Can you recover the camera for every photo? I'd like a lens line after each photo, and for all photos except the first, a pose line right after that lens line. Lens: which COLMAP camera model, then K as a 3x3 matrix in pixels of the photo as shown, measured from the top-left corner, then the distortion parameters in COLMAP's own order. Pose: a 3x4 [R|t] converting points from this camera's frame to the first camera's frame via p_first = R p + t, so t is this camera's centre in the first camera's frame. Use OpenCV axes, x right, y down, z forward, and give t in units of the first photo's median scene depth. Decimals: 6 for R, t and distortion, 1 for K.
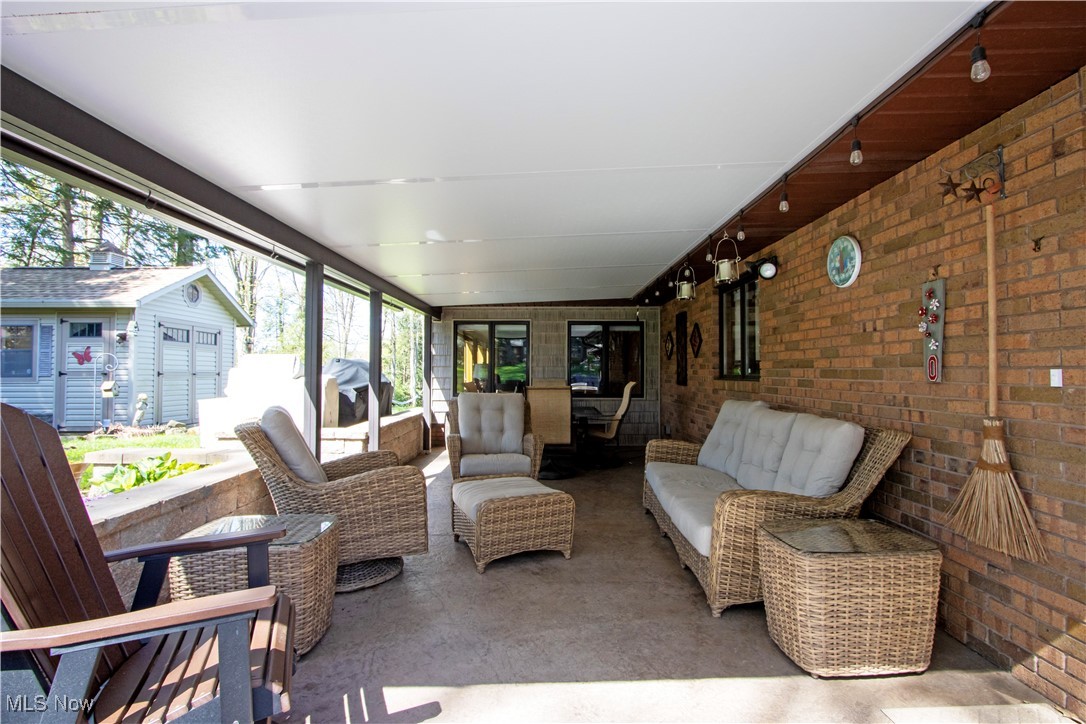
lens RADIAL K [[503.2, 0, 535.9], [0, 503.2, 356.4], [0, 0, 1]] dist [-0.017885, -0.000539]
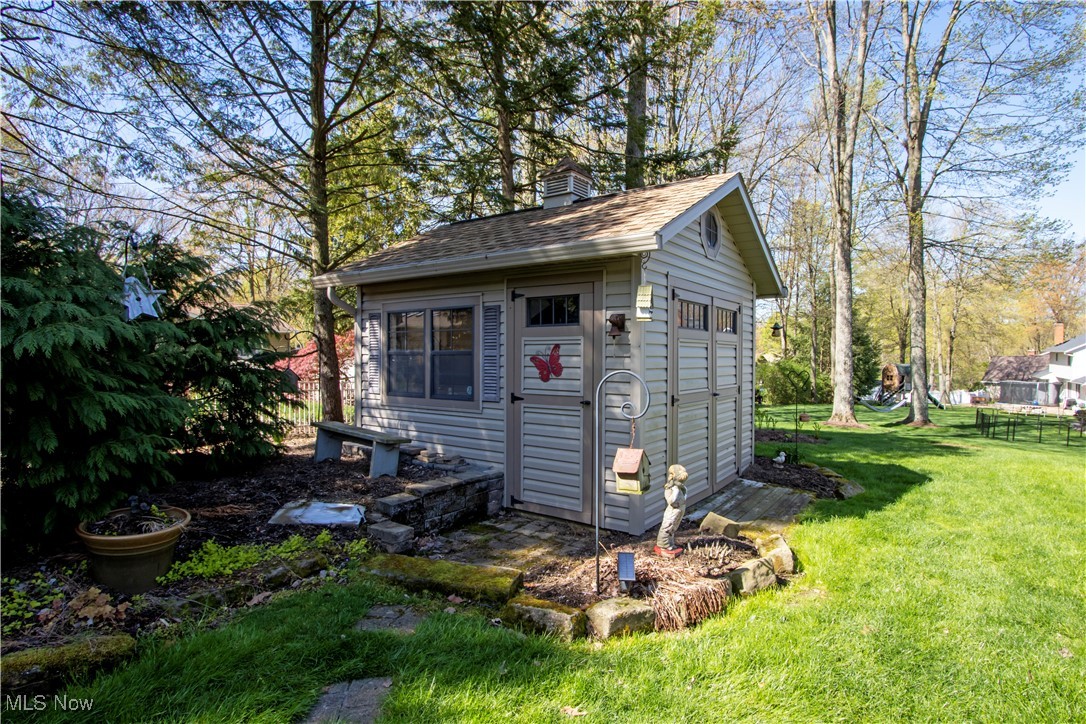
lens RADIAL K [[503.2, 0, 546.6], [0, 503.2, 358.0], [0, 0, 1]] dist [-0.017885, -0.000539]
pose [[0.788766, 0.012095, -0.614574, -0.607874], [0.014088, 0.999188, 0.037745, -0.025604], [0.614532, -0.038430, 0.787956, 0.605020]]
